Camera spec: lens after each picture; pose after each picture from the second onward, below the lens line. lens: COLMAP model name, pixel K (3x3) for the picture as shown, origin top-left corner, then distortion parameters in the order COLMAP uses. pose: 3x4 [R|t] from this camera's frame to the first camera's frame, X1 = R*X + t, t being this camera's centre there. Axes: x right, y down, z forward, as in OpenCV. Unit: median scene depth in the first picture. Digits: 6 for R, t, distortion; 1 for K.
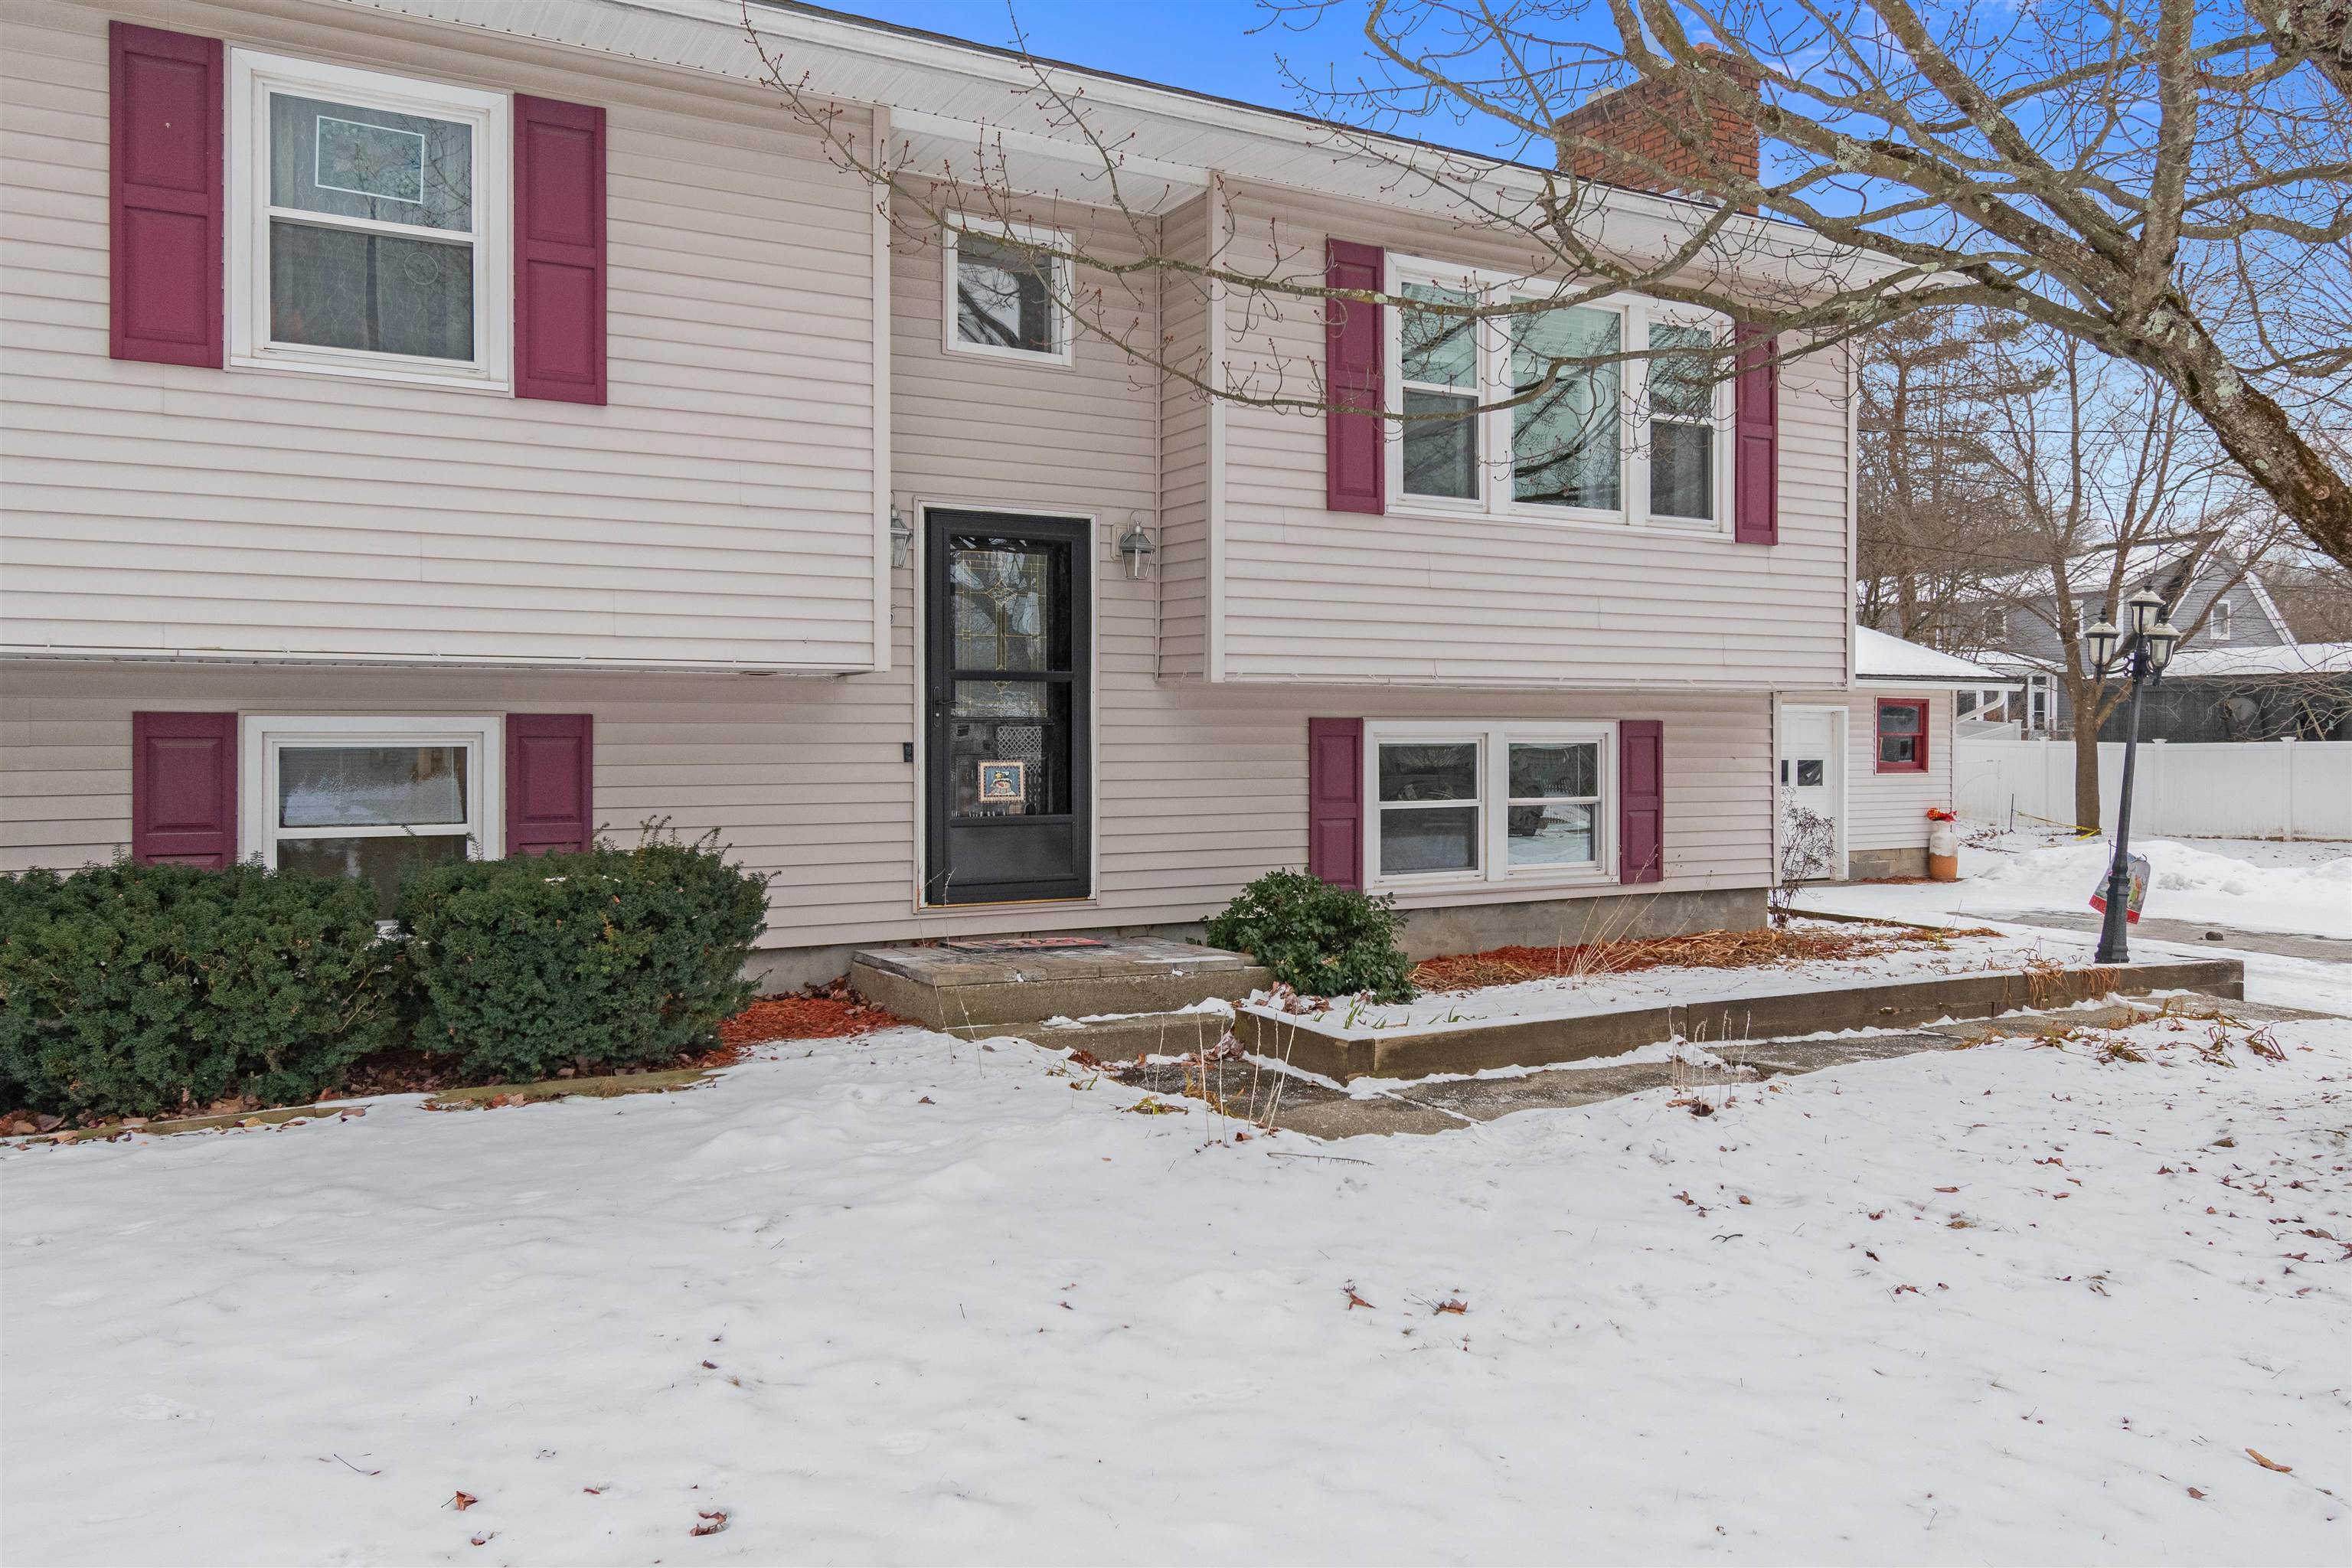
lens RADIAL K [[1681.4, 0, 1222.1], [0, 1681.4, 713.5], [0, 0, 1]] dist [-0.011867, 0.001722]
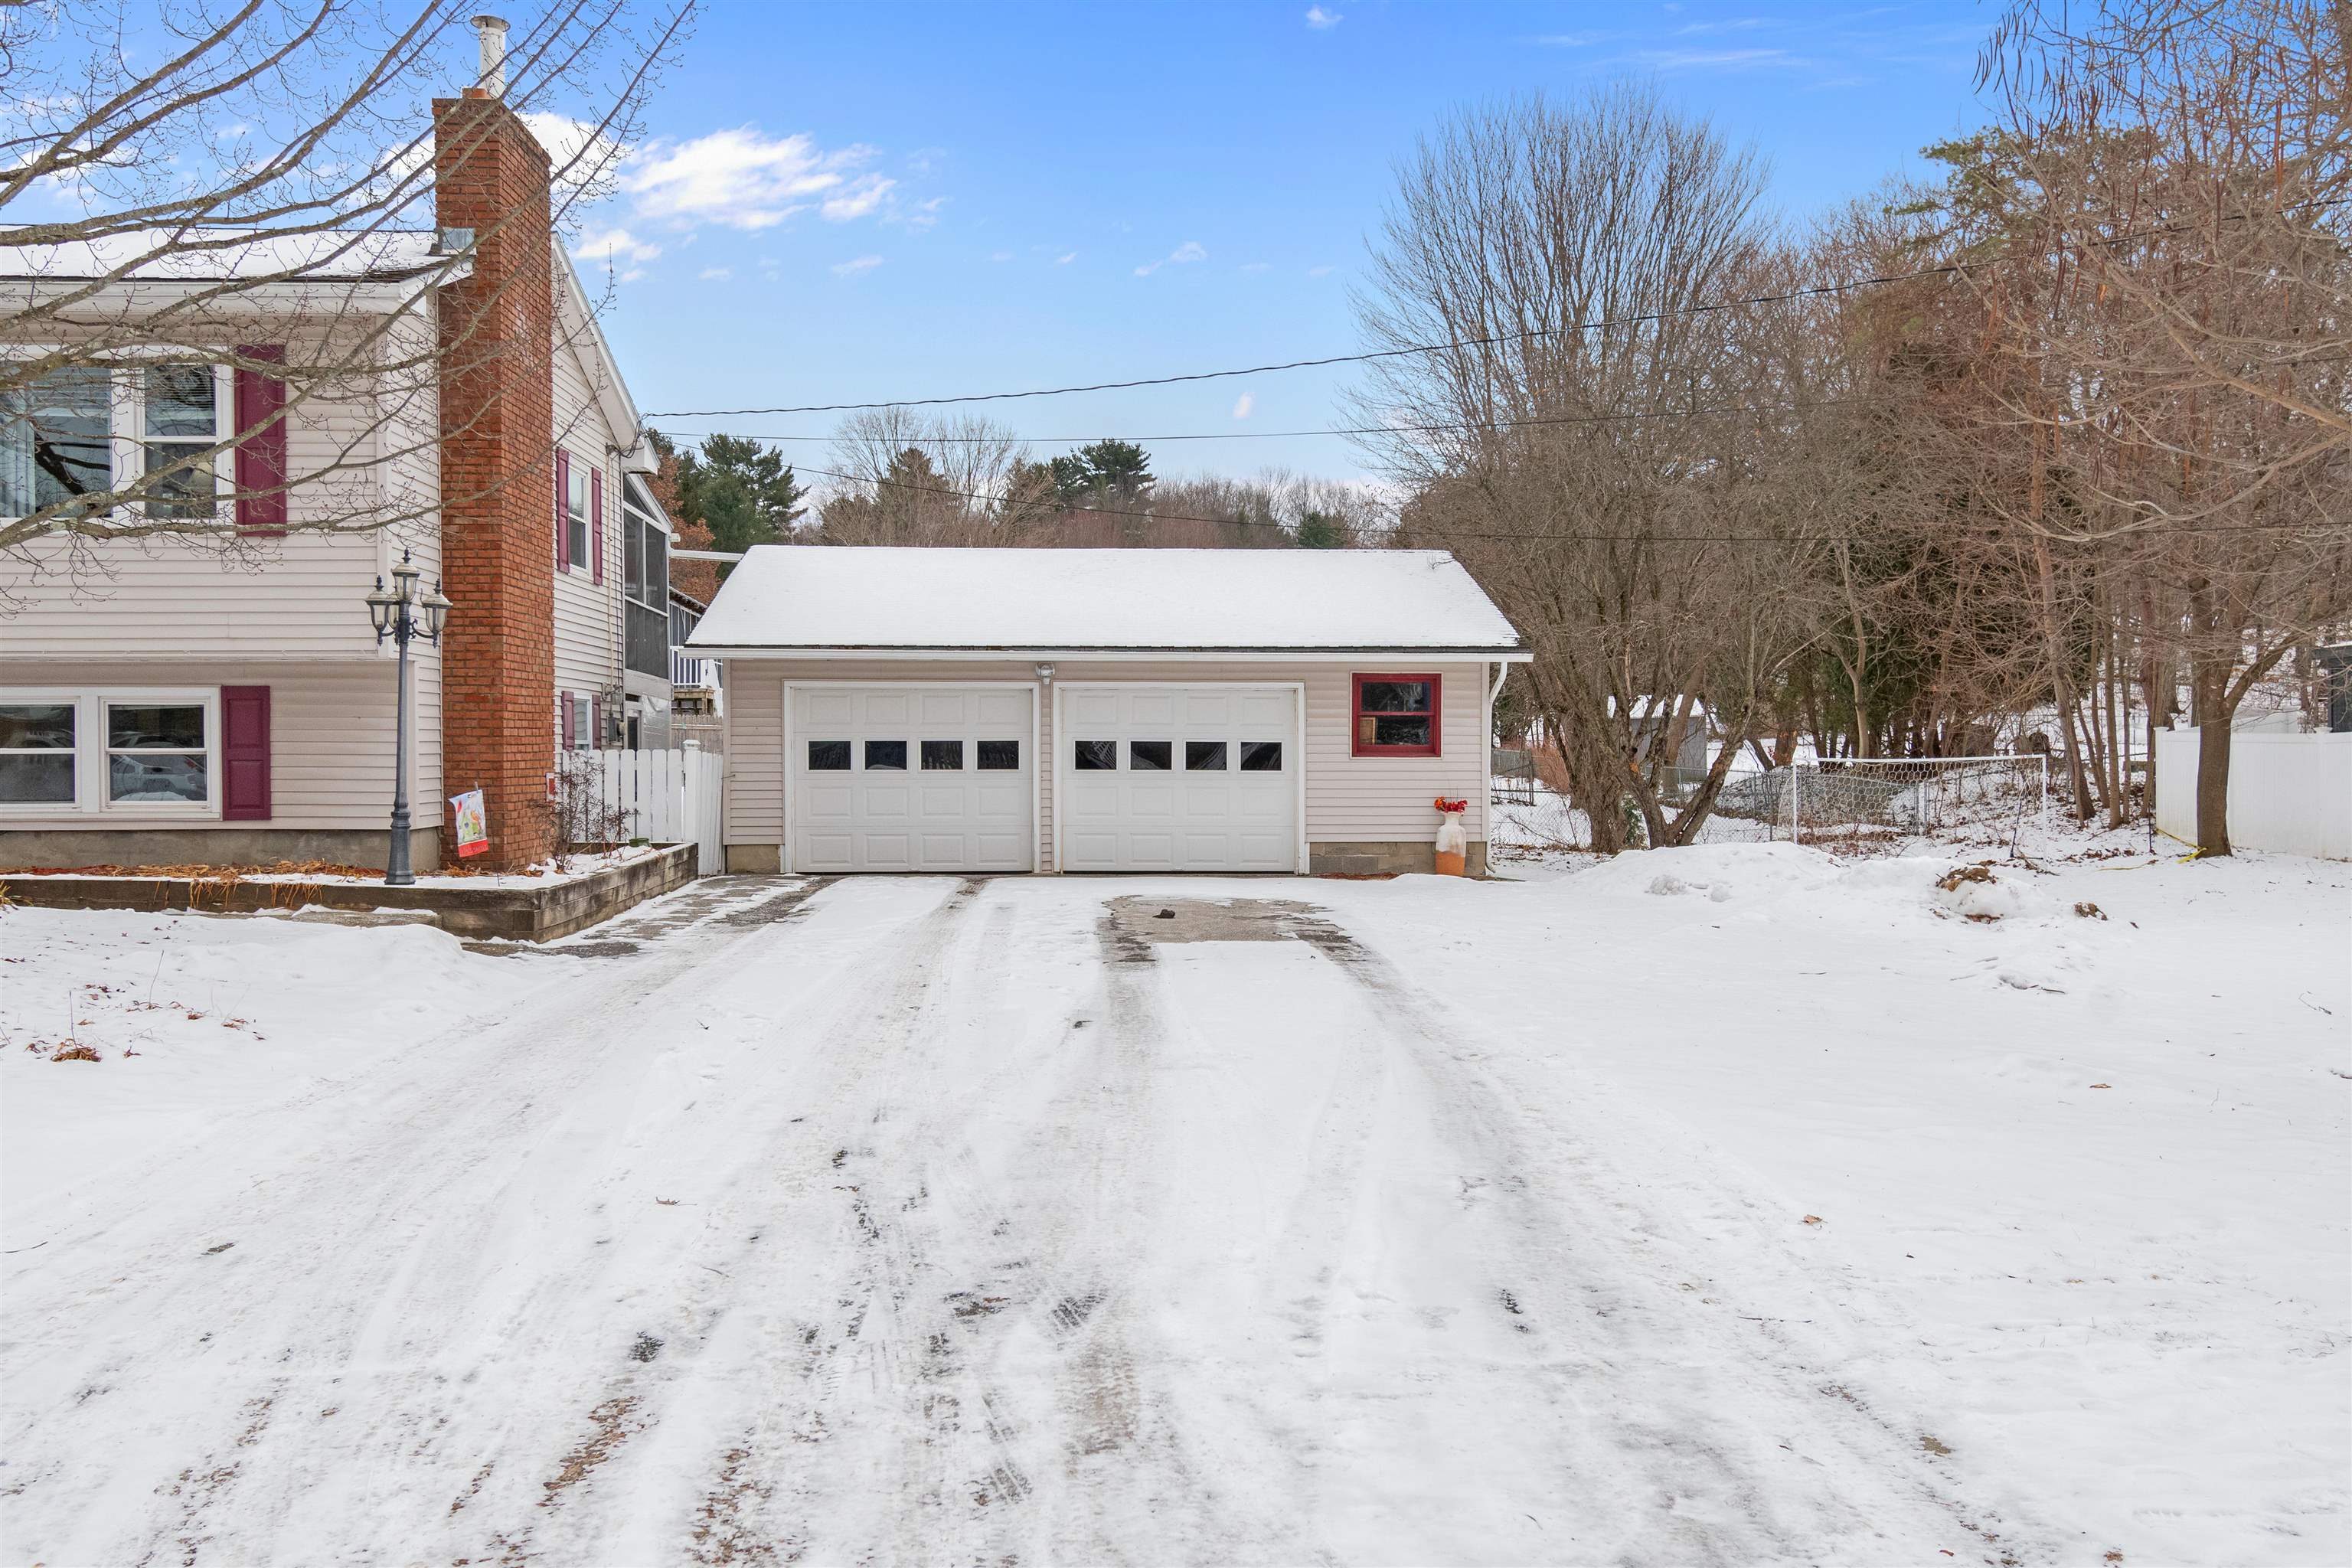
lens RADIAL K [[1918.6, 0, 1176.2], [0, 1918.6, 789.7], [0, 0, 1]] dist [0.006921, 0.000560]
pose [[0.888712, 0.005565, -0.458433, 1.712424], [0.008173, 0.999575, 0.027977, 0.052798], [0.458394, -0.028610, 0.888289, 0.089780]]
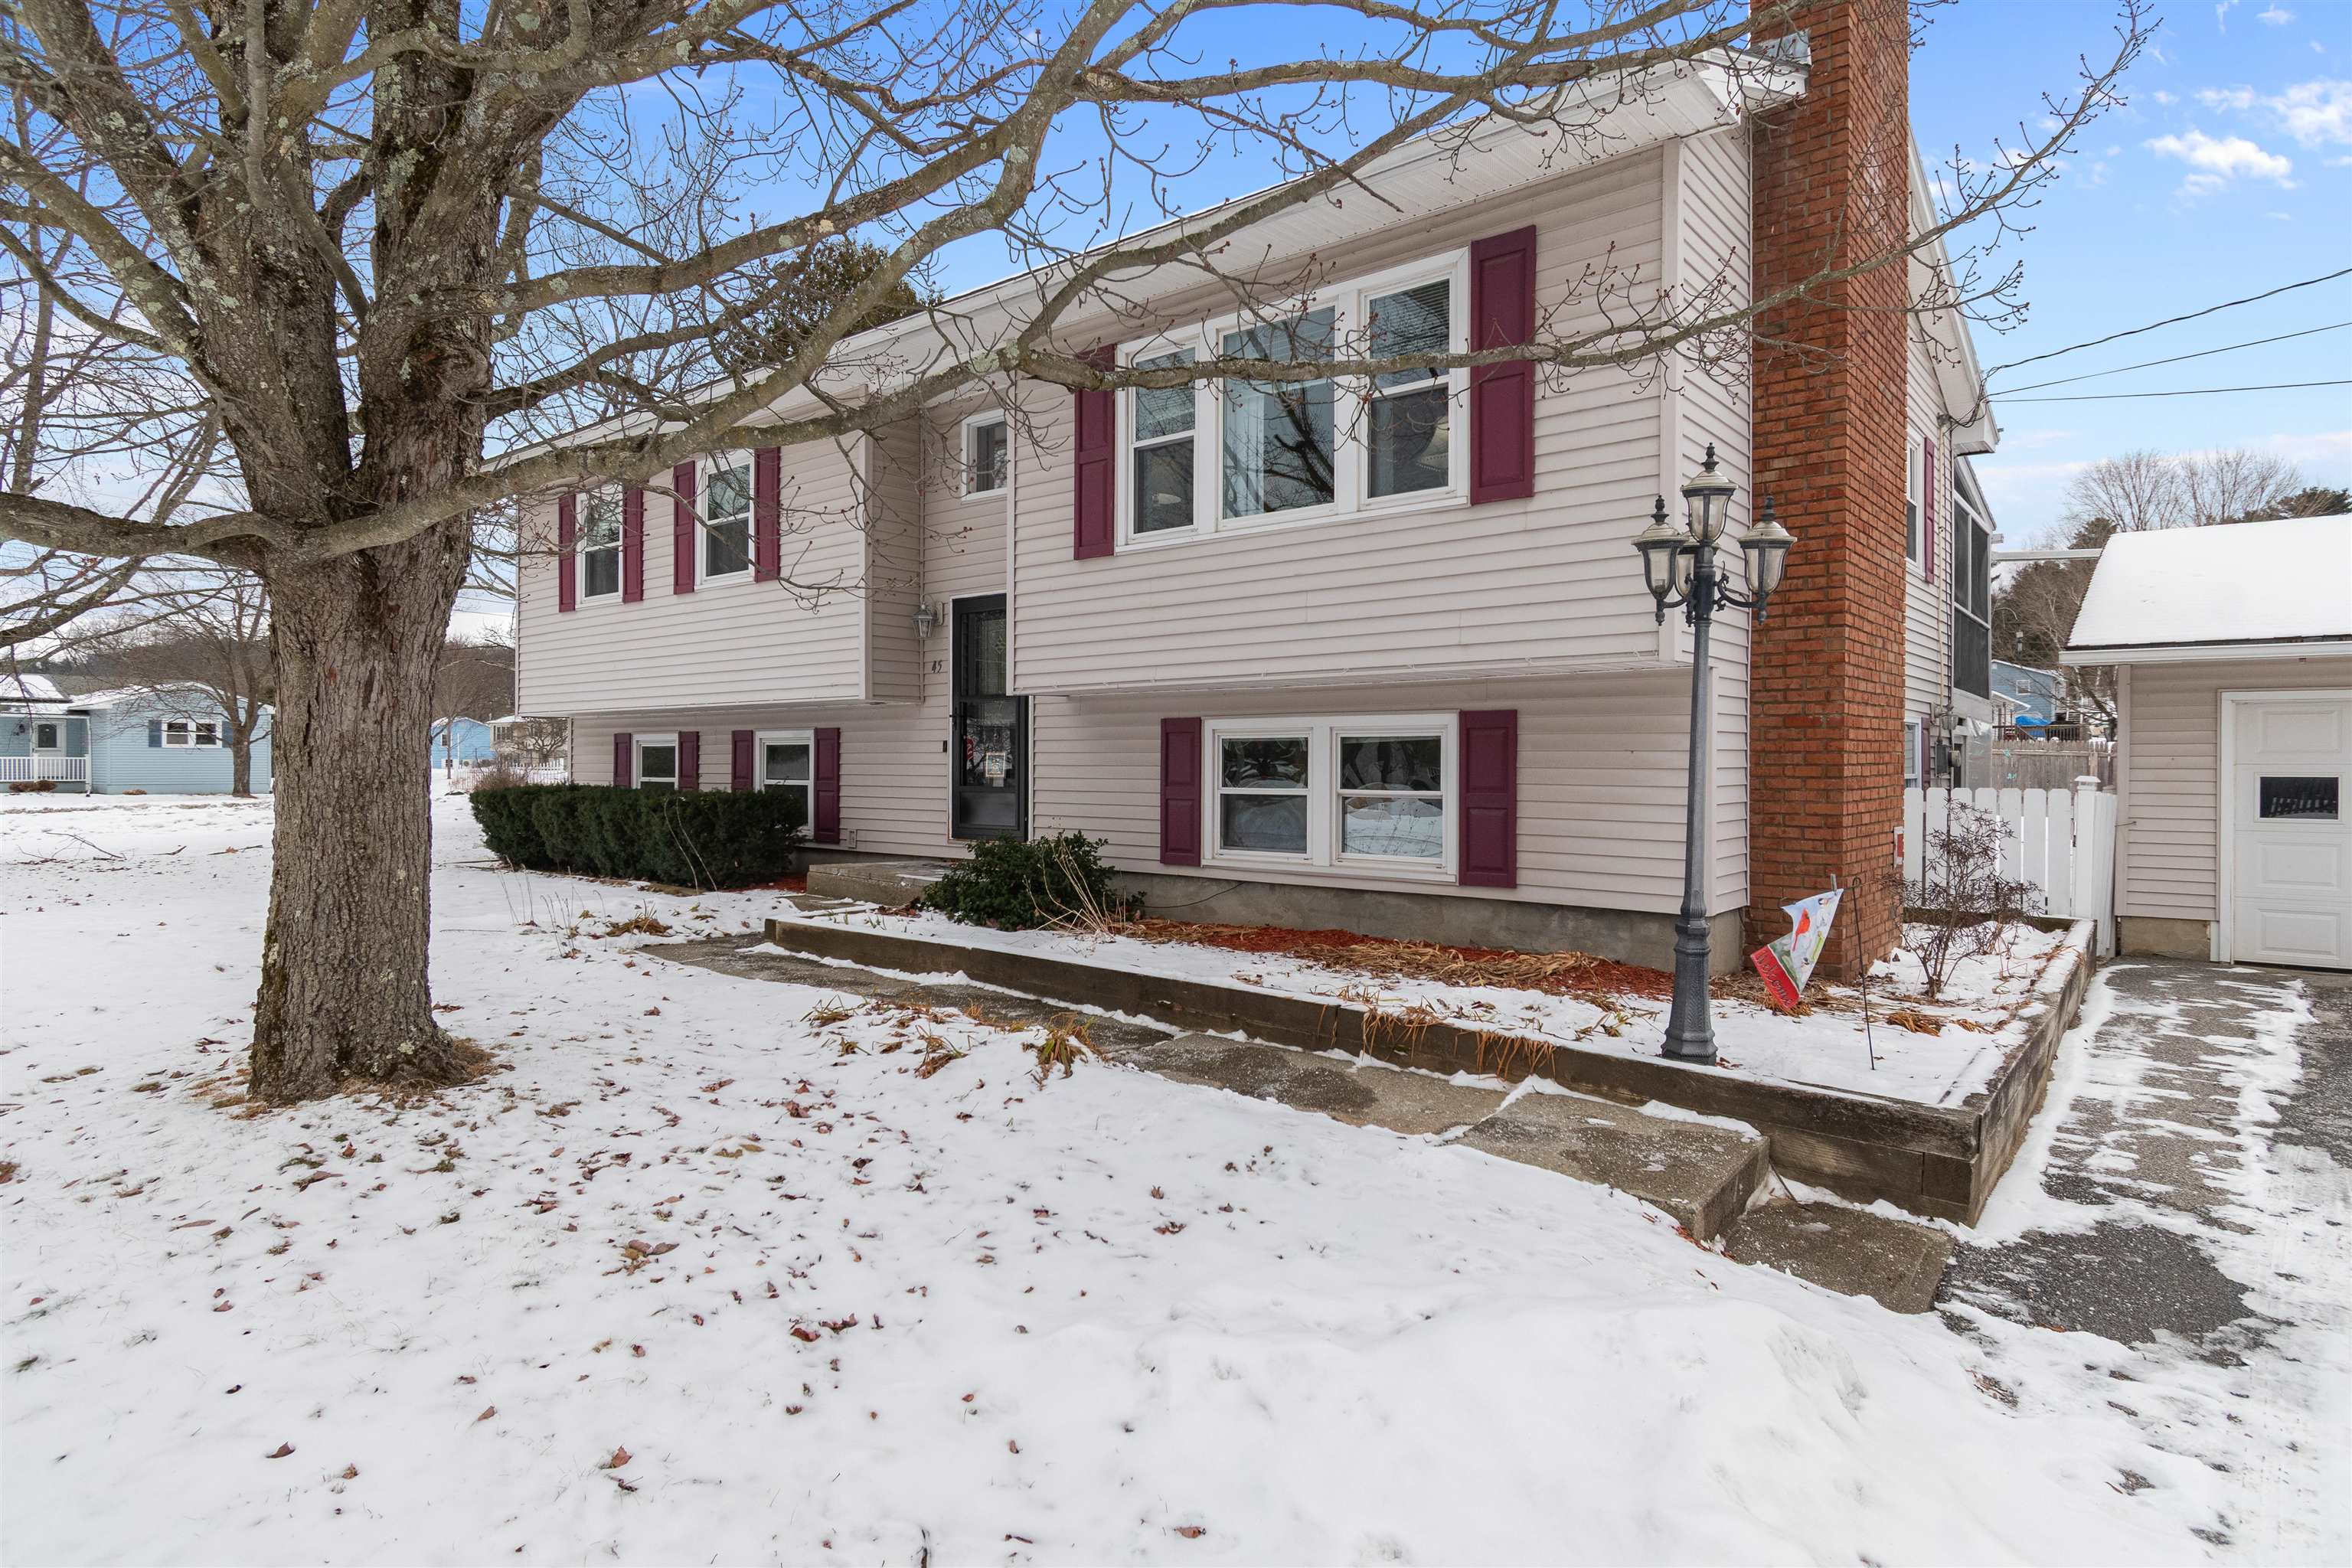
lens RADIAL K [[1310.2, 0, 1169.4], [0, 1310.2, 768.1], [0, 0, 1]] dist [-0.000693, -0.002753]
pose [[0.331978, 0.001395, -0.943286, 1.005904], [0.007636, 0.999962, 0.004166, 0.036358], [0.943256, -0.008586, 0.331955, 0.691973]]
